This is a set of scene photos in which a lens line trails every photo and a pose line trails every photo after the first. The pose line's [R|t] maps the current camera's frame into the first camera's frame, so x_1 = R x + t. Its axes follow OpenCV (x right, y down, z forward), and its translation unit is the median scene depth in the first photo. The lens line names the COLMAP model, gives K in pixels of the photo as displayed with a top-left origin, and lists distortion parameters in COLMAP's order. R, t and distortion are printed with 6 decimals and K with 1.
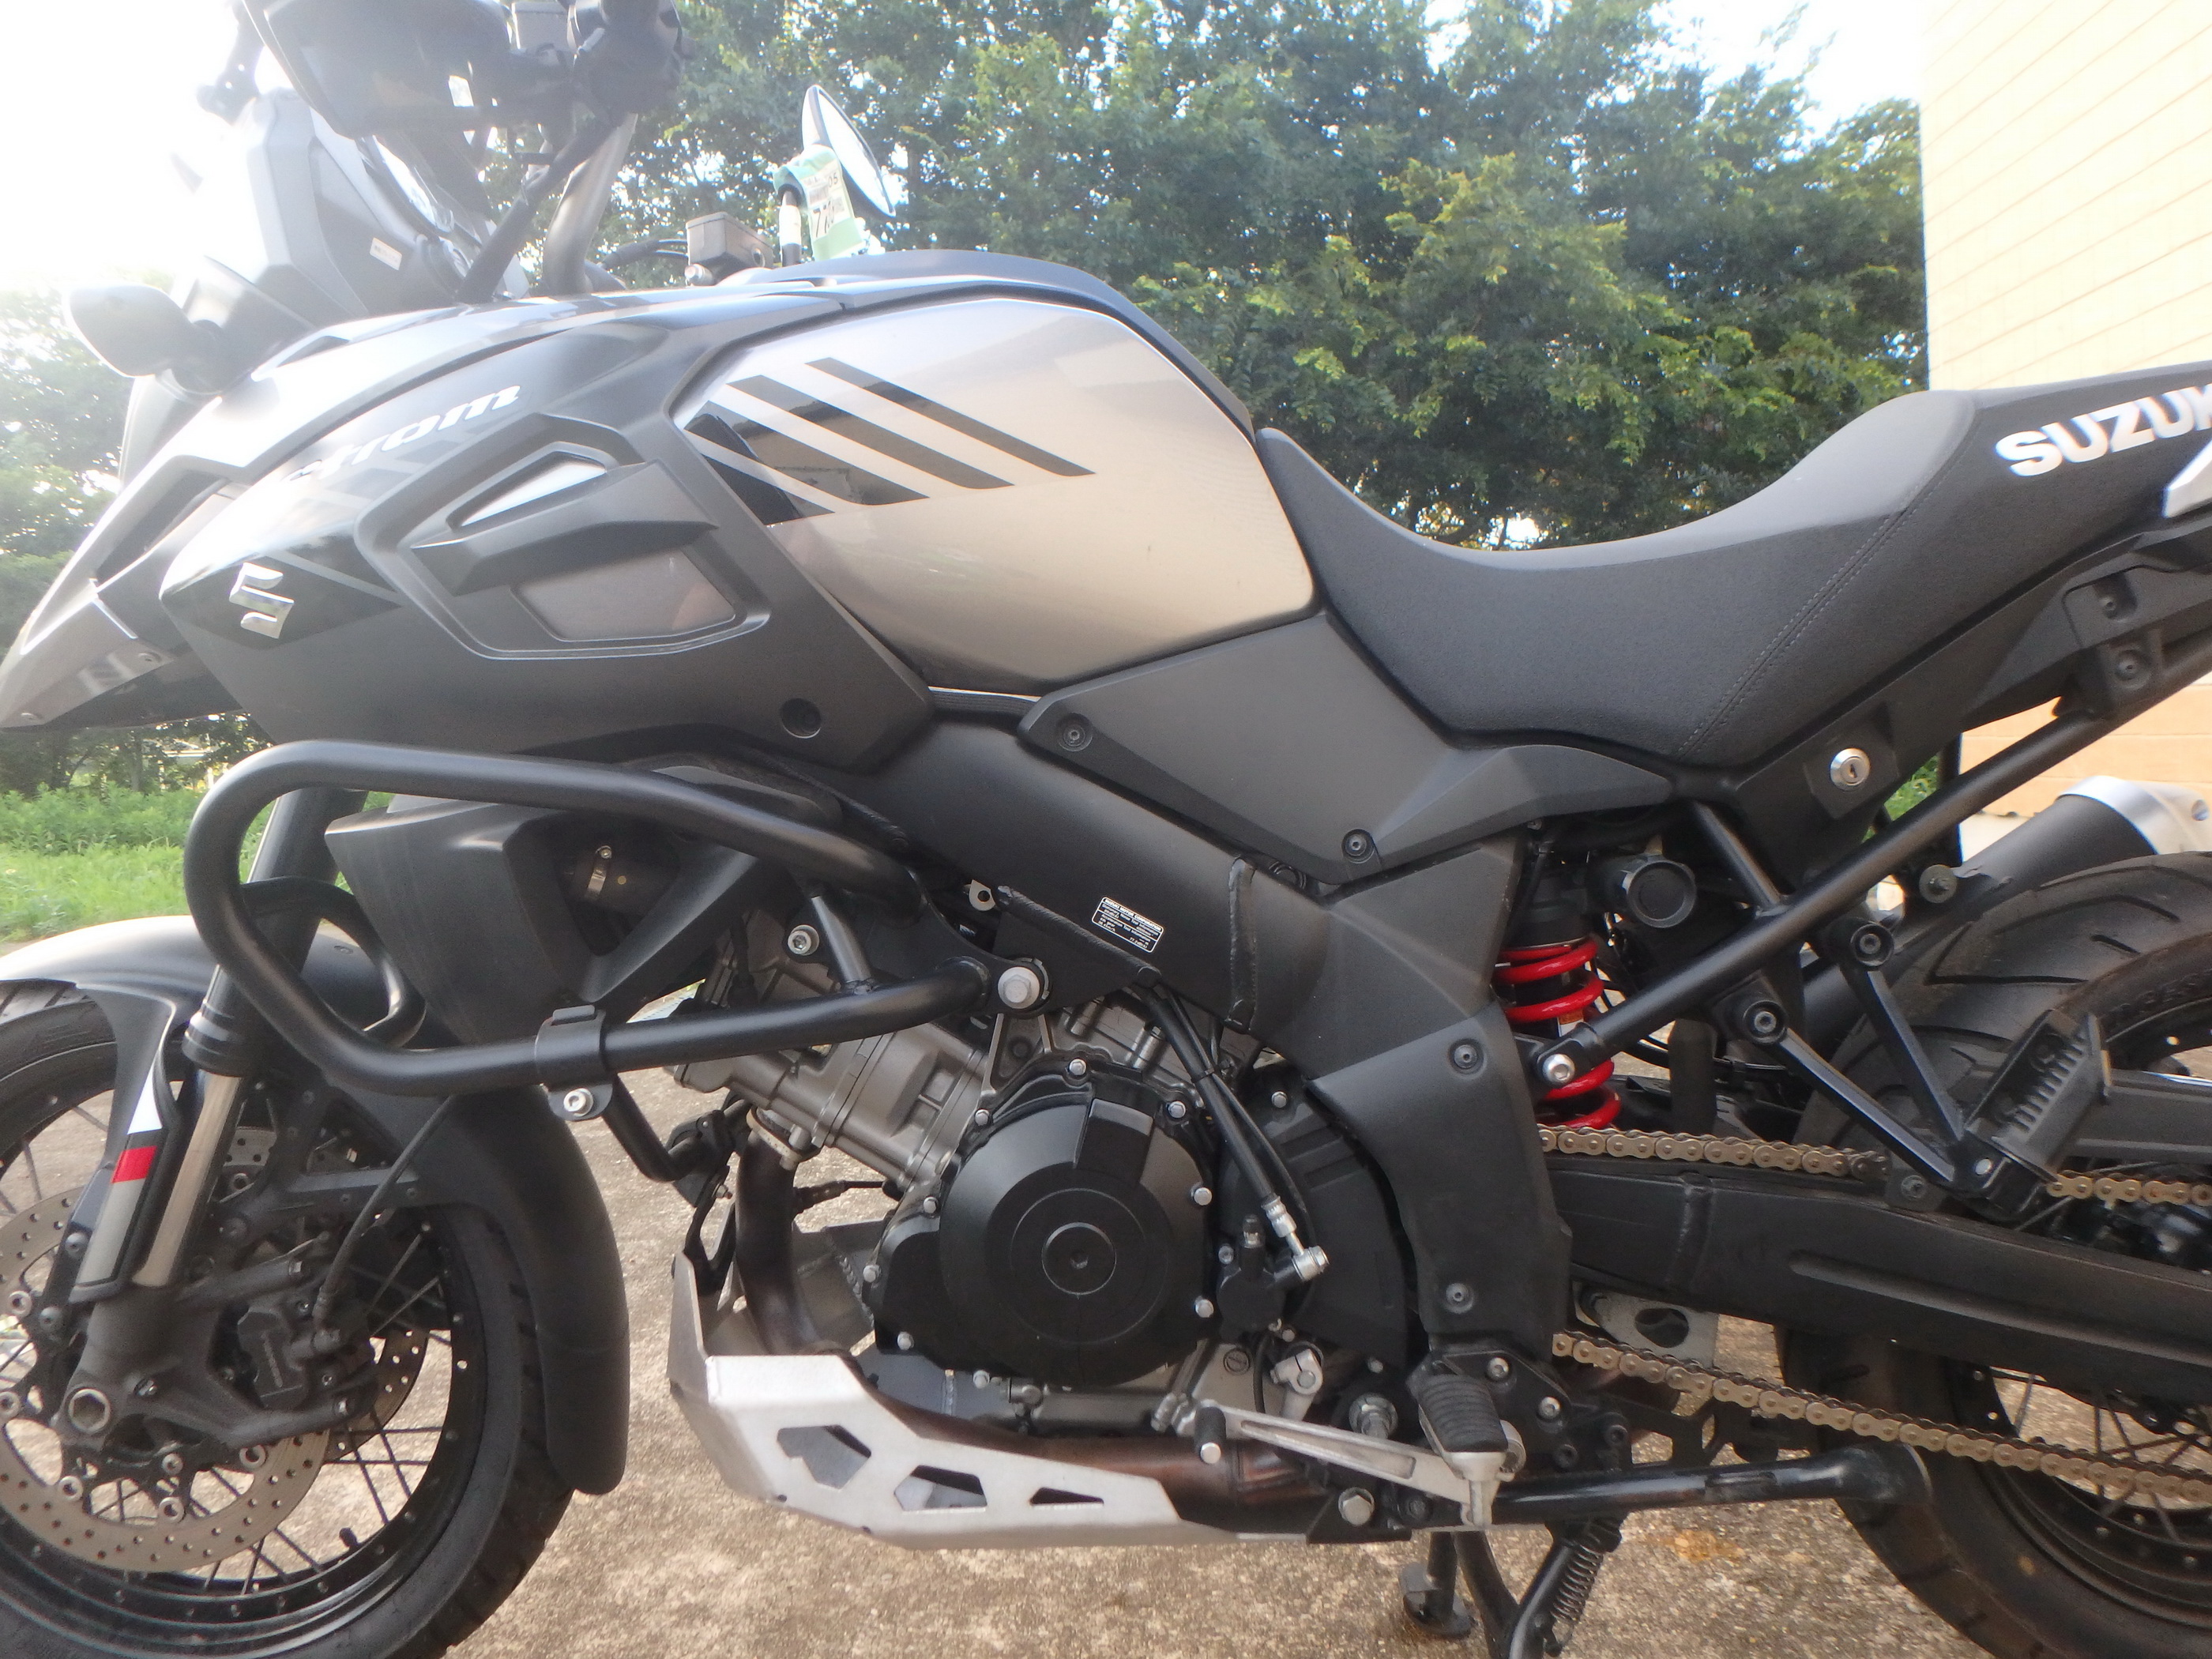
lens RADIAL K [[1357.6, 0, 1127.1], [0, 1357.6, 805.0], [0, 0, 1]] dist [-0.020273, -0.002814]
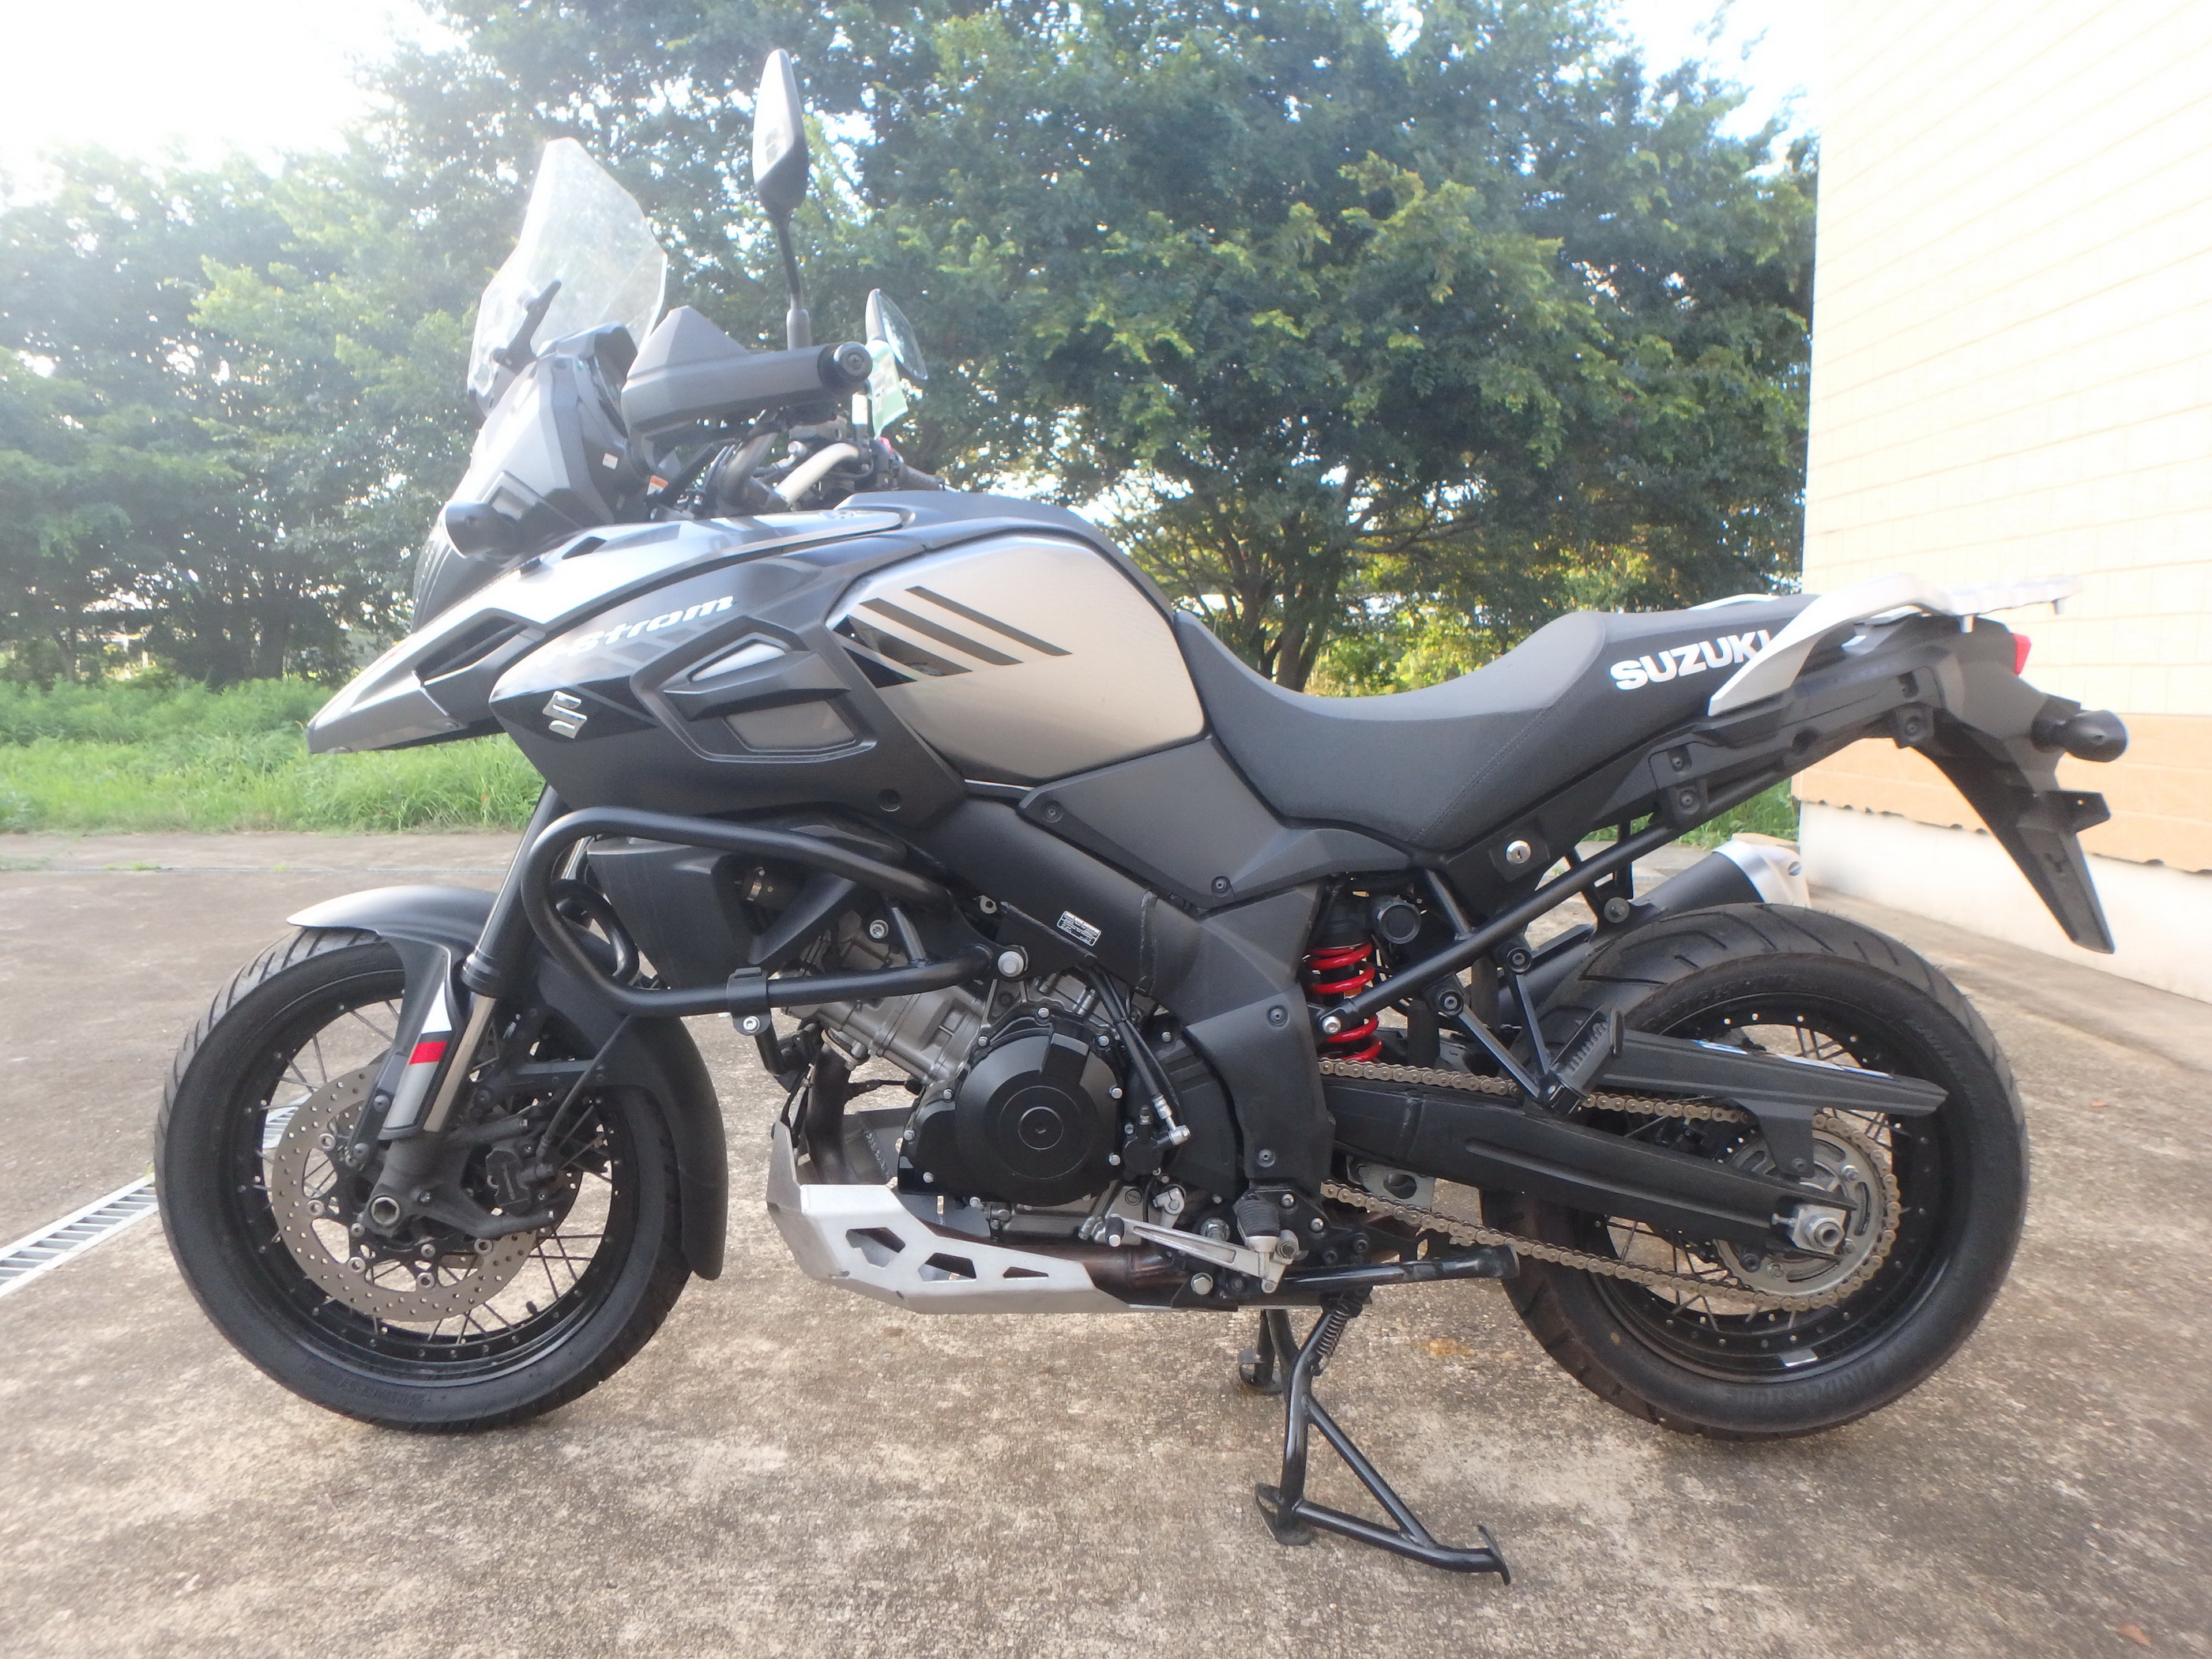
lens RADIAL K [[1357.6, 0, 1147.1], [0, 1357.6, 797.6], [0, 0, 1]] dist [-0.020273, -0.002814]
pose [[0.997131, 0.046167, 0.059981, -0.021988], [-0.048965, 0.997738, 0.046048, -0.138911], [-0.057719, -0.048853, 0.997137, -0.591645]]
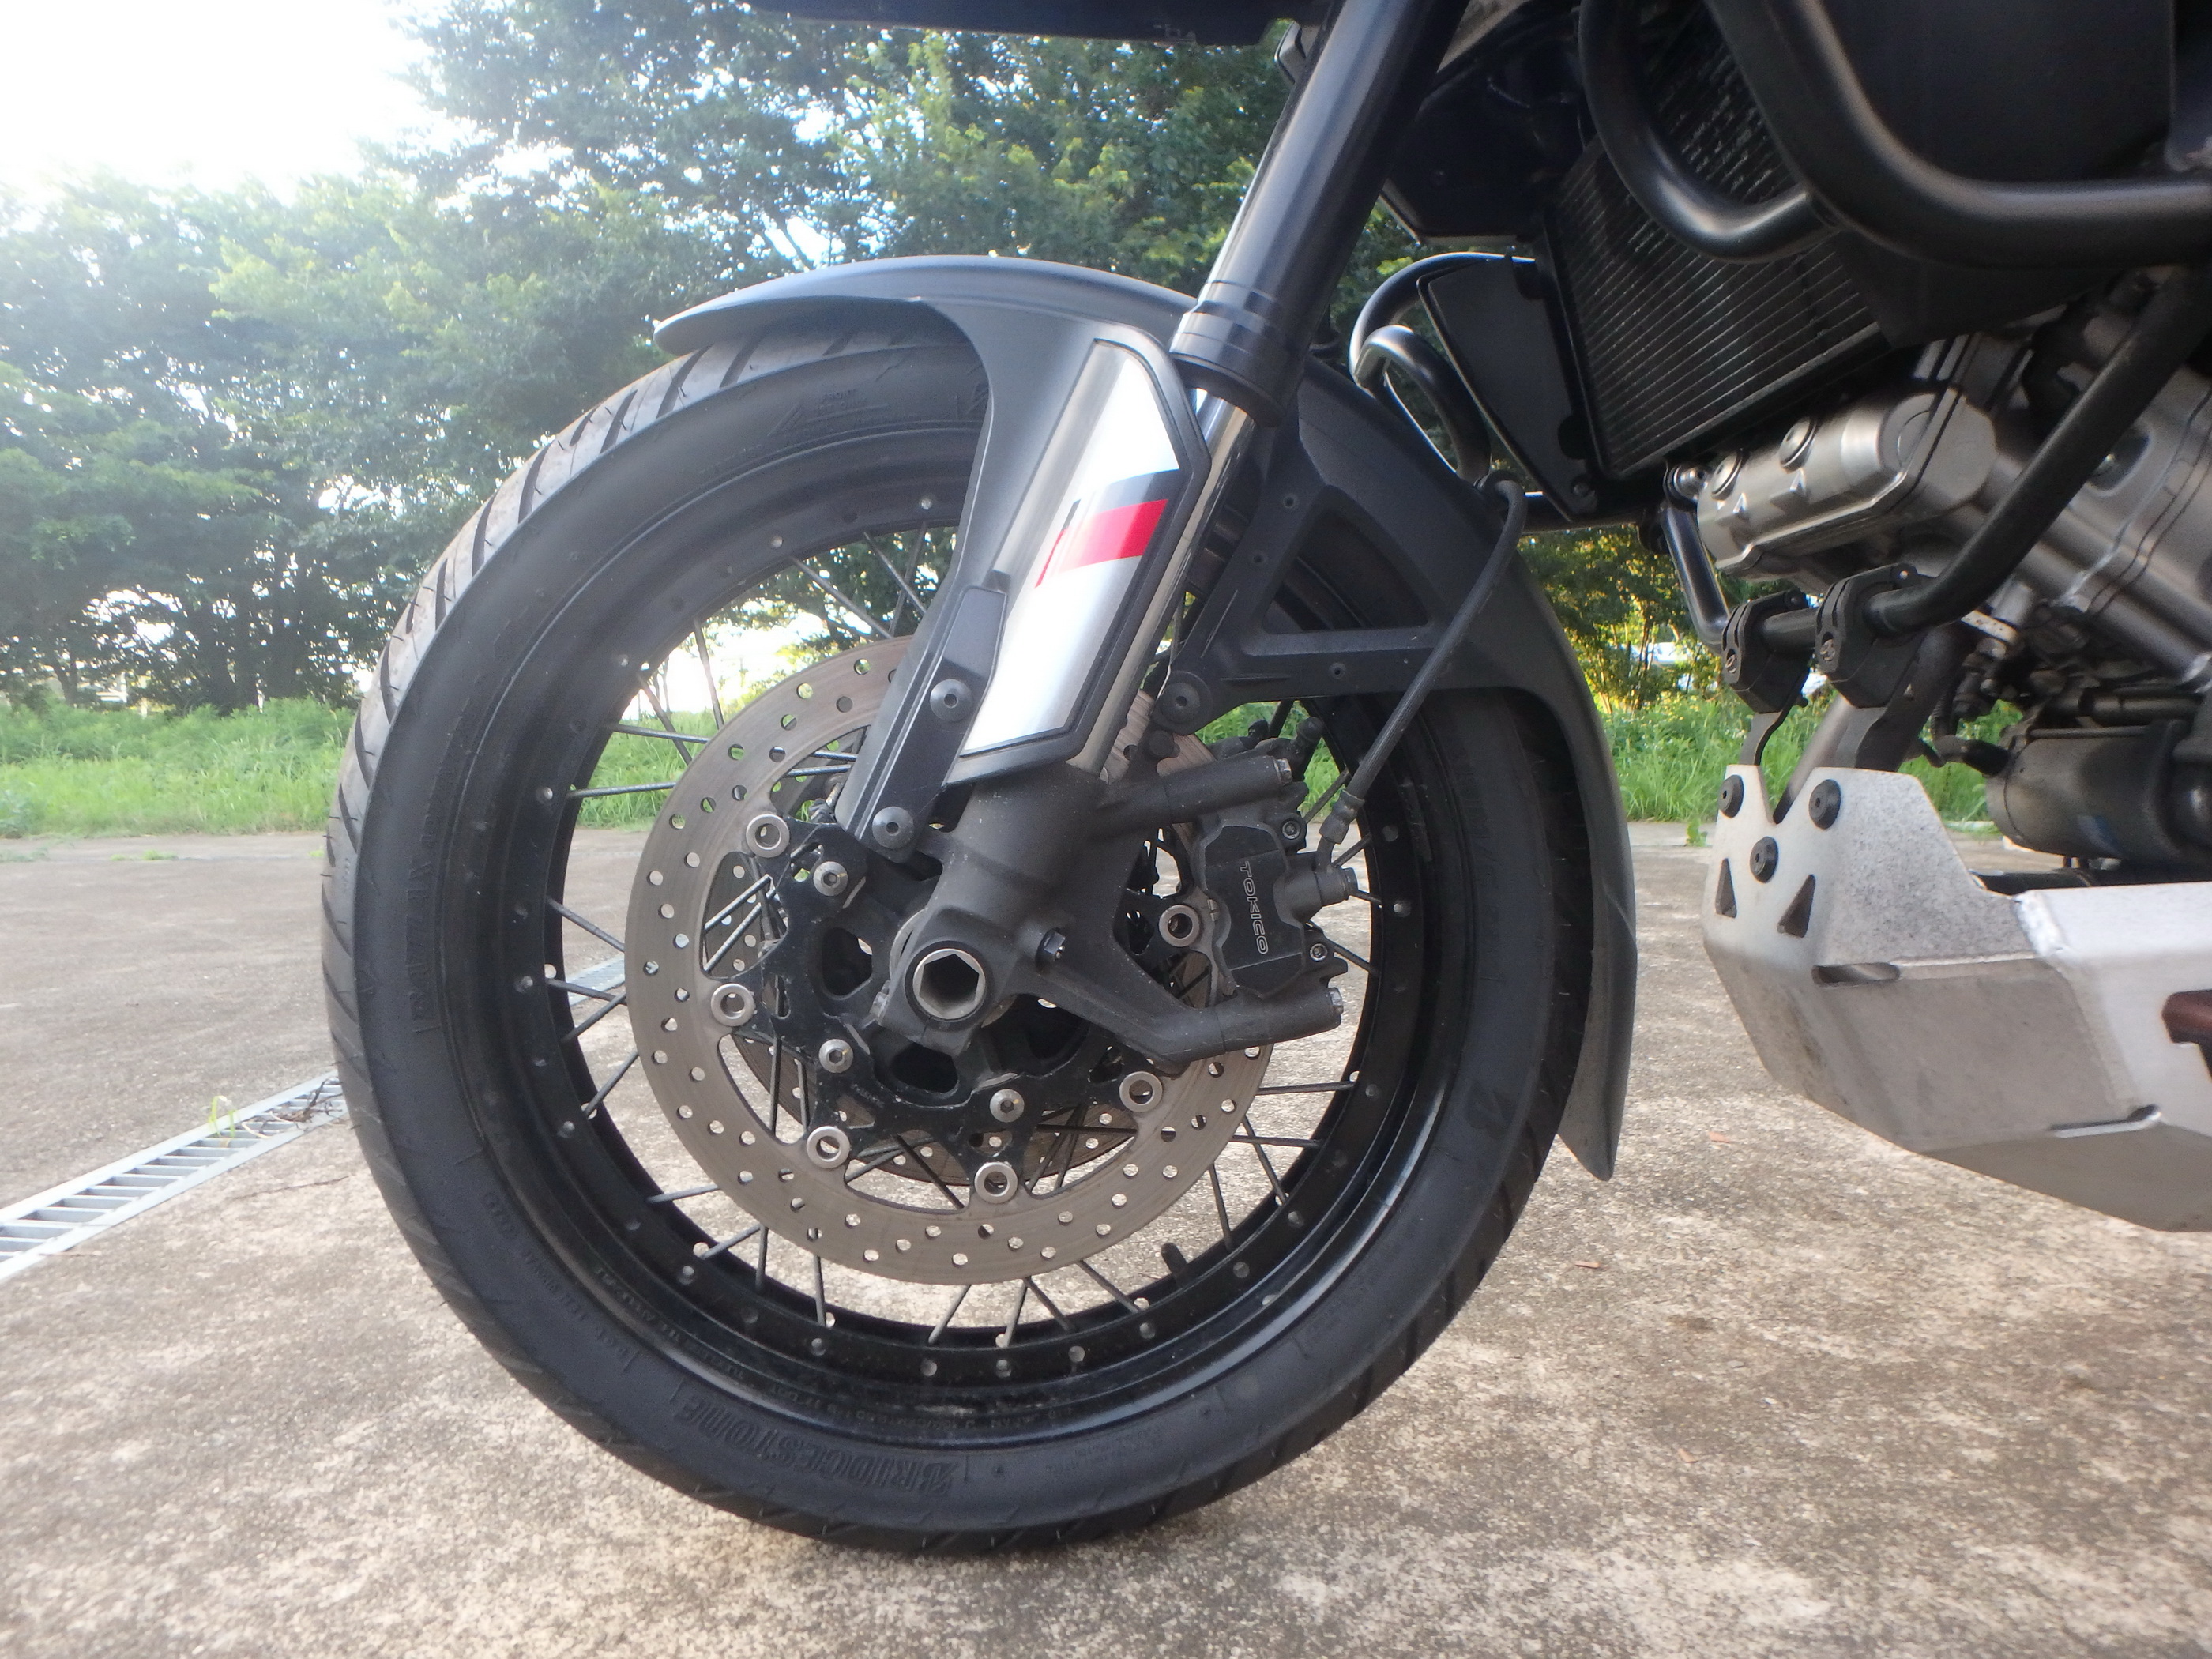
lens RADIAL K [[1357.6, 0, 1150.1], [0, 1357.6, 805.5], [0, 0, 1]] dist [-0.020273, -0.002814]
pose [[0.997463, 0.033891, 0.062598, -0.760987], [-0.034409, 0.999382, 0.007204, 0.382687], [-0.062315, -0.009339, 0.998013, 0.406749]]
